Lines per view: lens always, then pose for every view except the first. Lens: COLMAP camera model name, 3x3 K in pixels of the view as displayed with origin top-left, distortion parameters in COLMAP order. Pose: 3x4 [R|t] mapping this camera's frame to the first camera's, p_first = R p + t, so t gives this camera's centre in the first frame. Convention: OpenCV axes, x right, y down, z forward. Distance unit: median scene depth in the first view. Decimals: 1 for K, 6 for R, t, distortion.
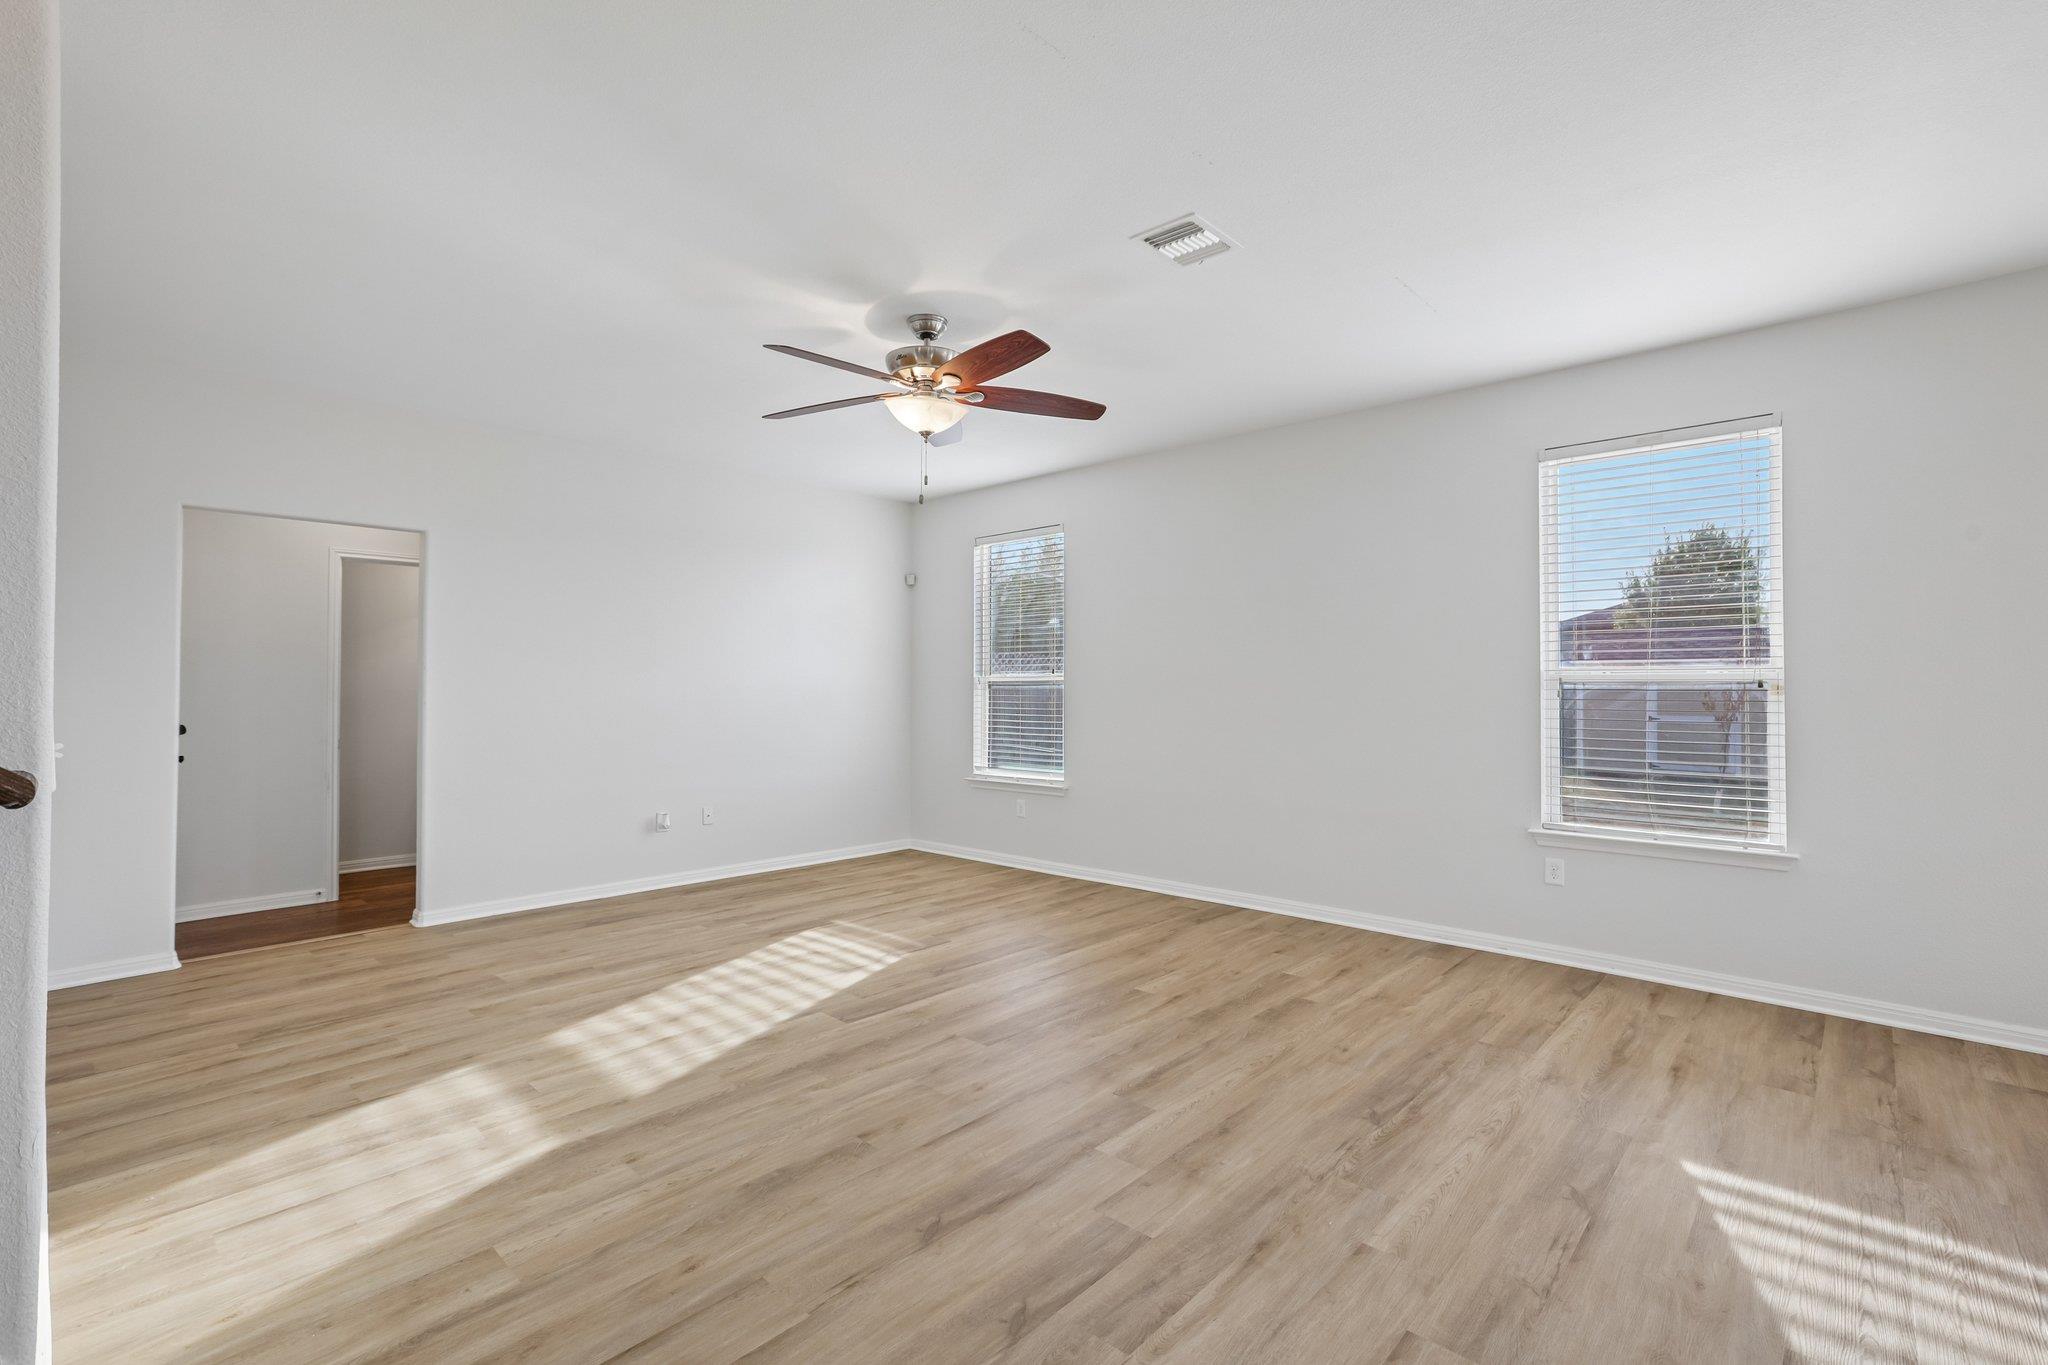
lens RADIAL K [[919.4, 0, 1024.0], [0, 919.4, 682.5], [0, 0, 1]] dist [-0.017337, 0.013416]
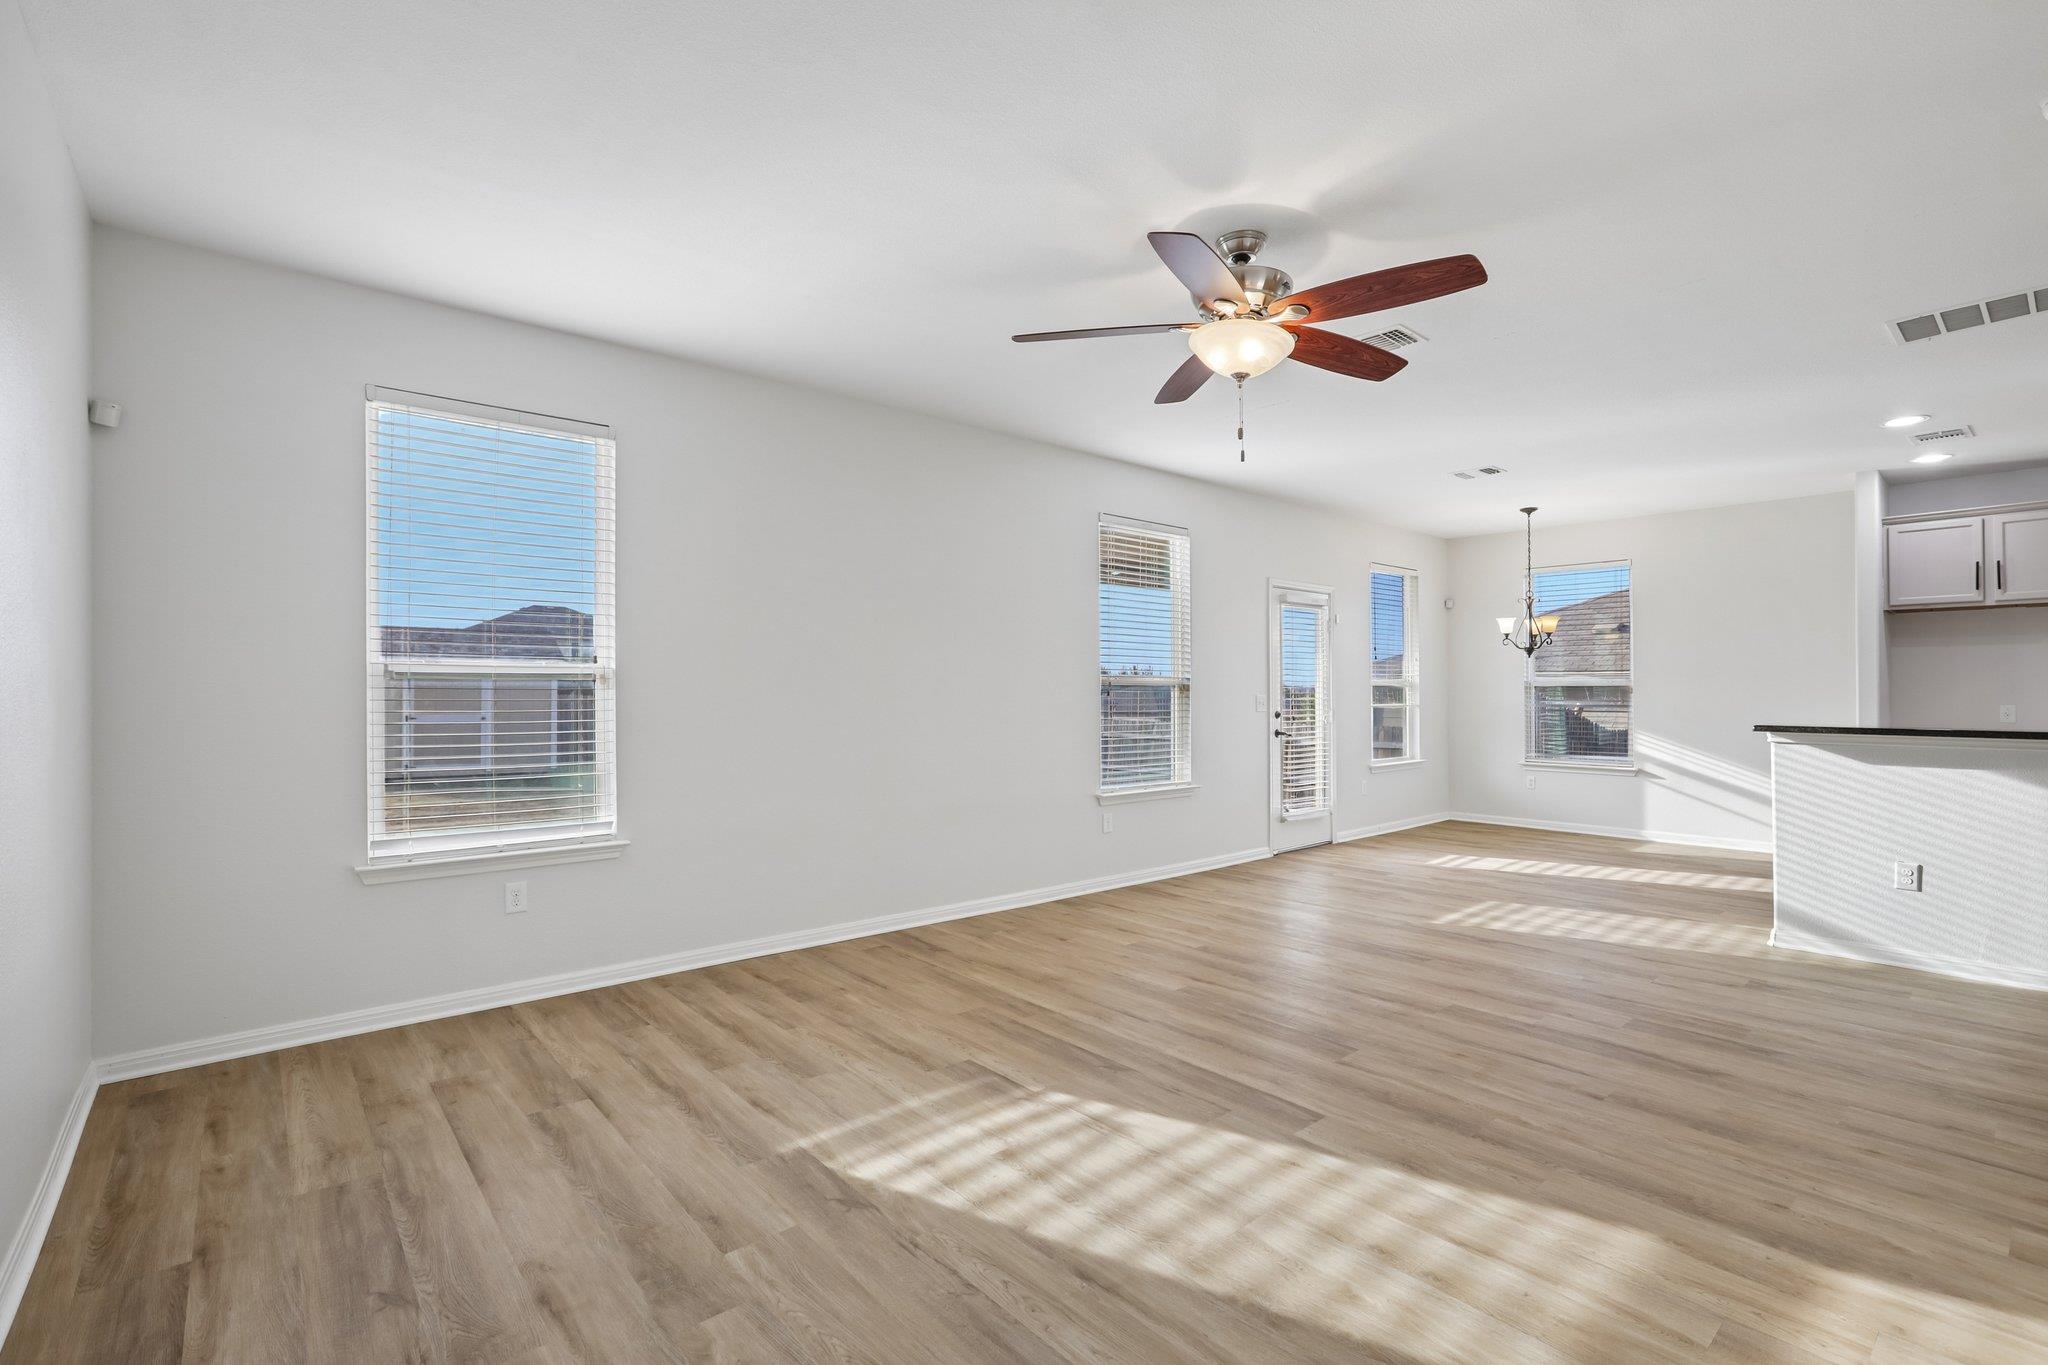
lens RADIAL K [[920.8, 0, 1040.3], [0, 920.8, 676.1], [0, 0, 1]] dist [-0.033876, 0.016801]
pose [[0.109567, 0.016167, 0.993848, -0.907127], [-0.009591, 0.999838, -0.015207, 0.010216], [-0.993933, -0.007865, 0.109704, 1.065057]]
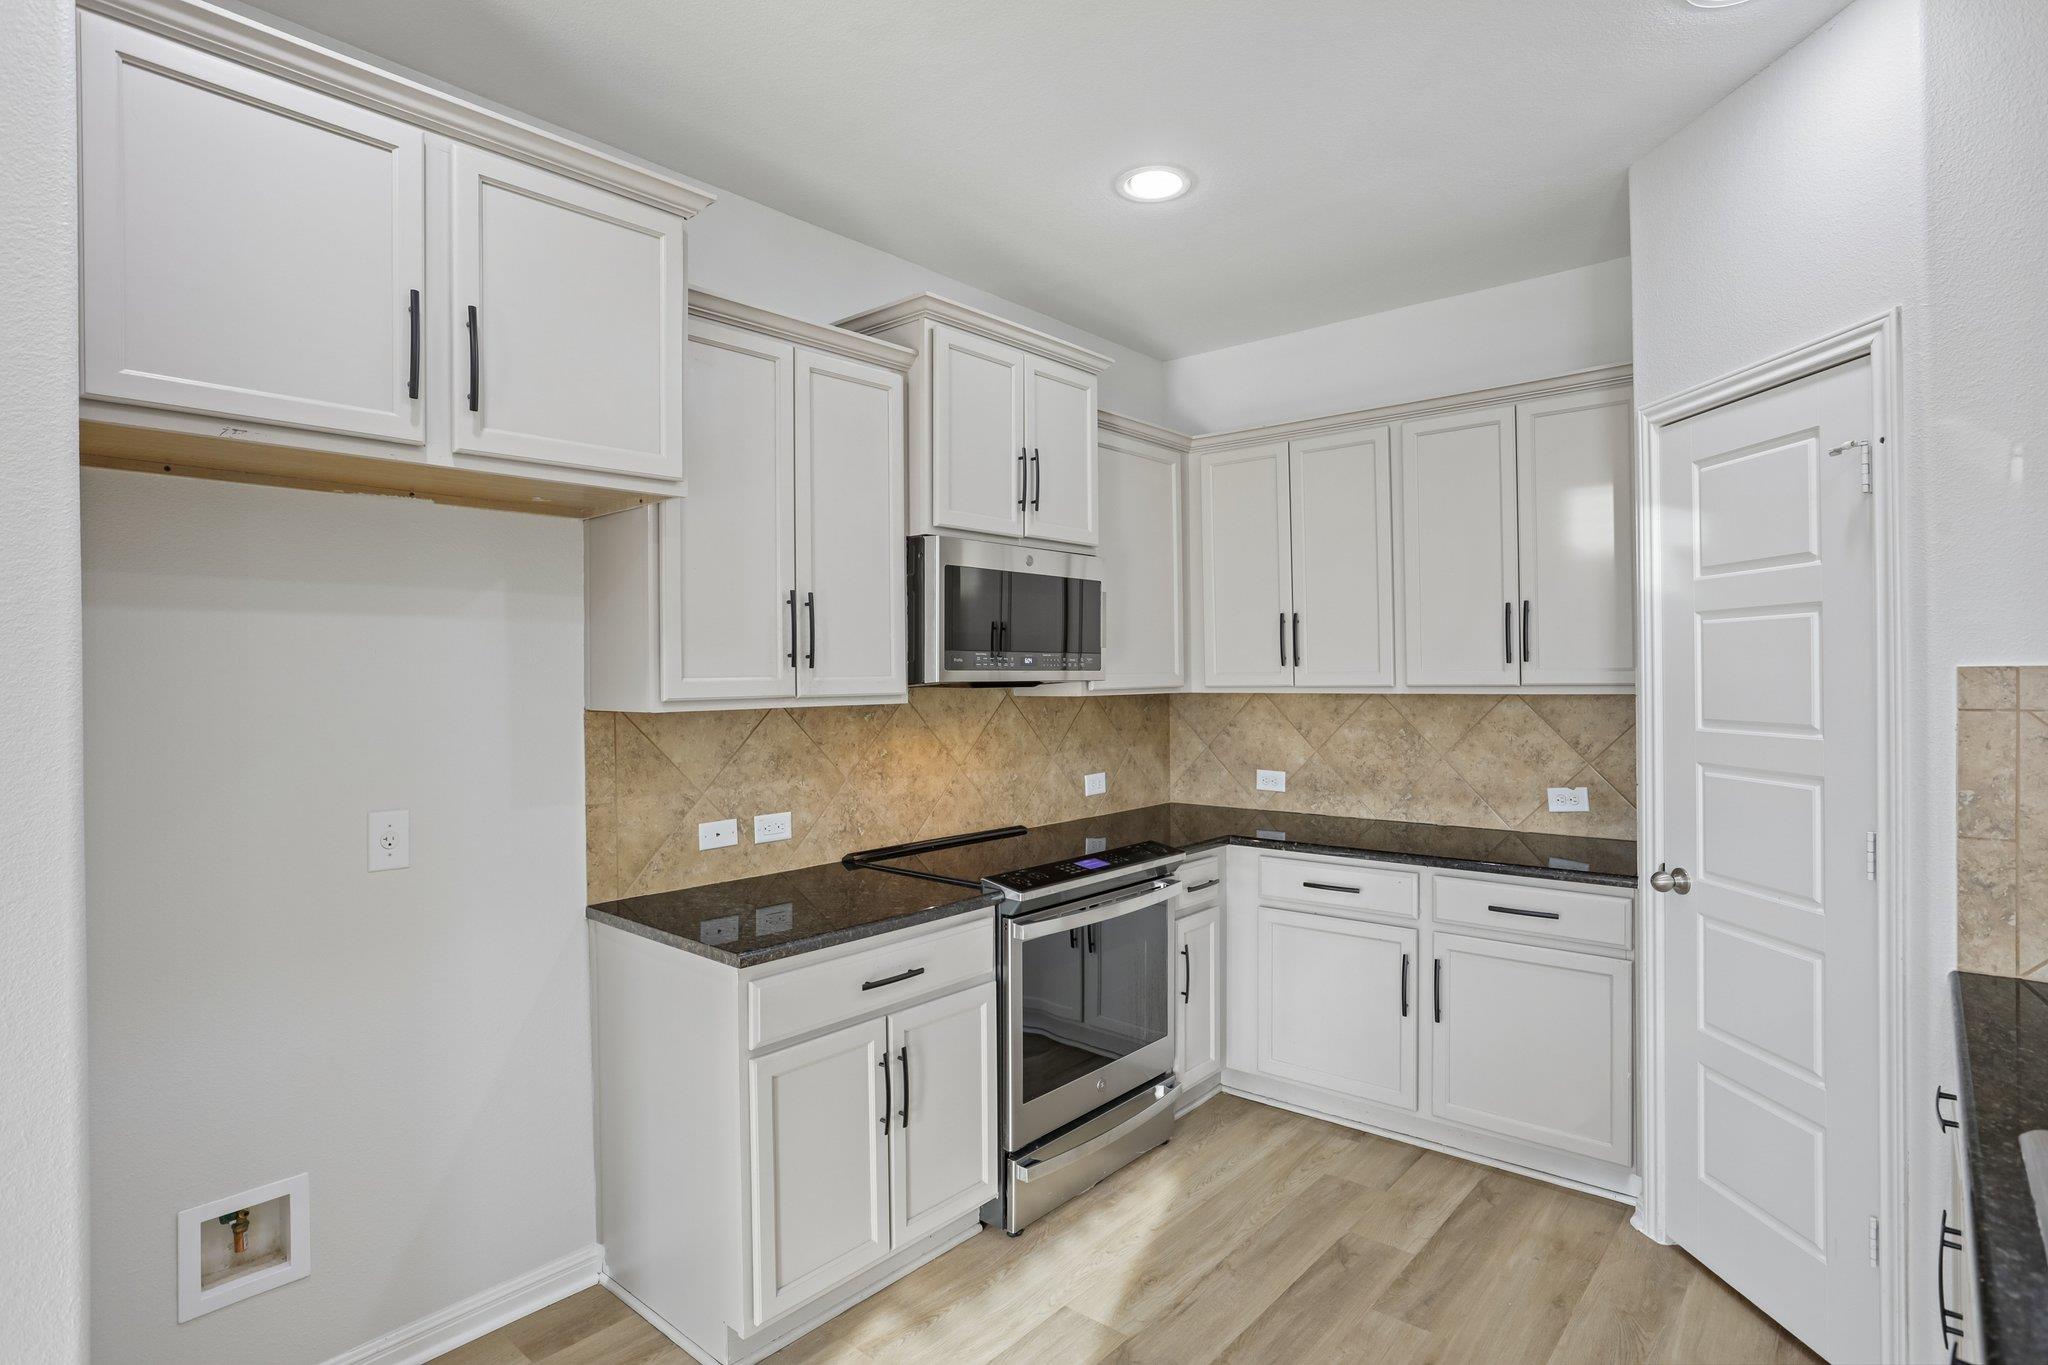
lens RADIAL K [[1046.2, 0, 1027.2], [0, 1046.2, 668.5], [0, 0, 1]] dist [-0.035476, 0.016772]
pose [[-0.999681, 0.004807, -0.024788, 0.550170], [0.005145, 0.999894, -0.013591, -0.049638], [0.024720, -0.013714, -0.999600, 0.109492]]
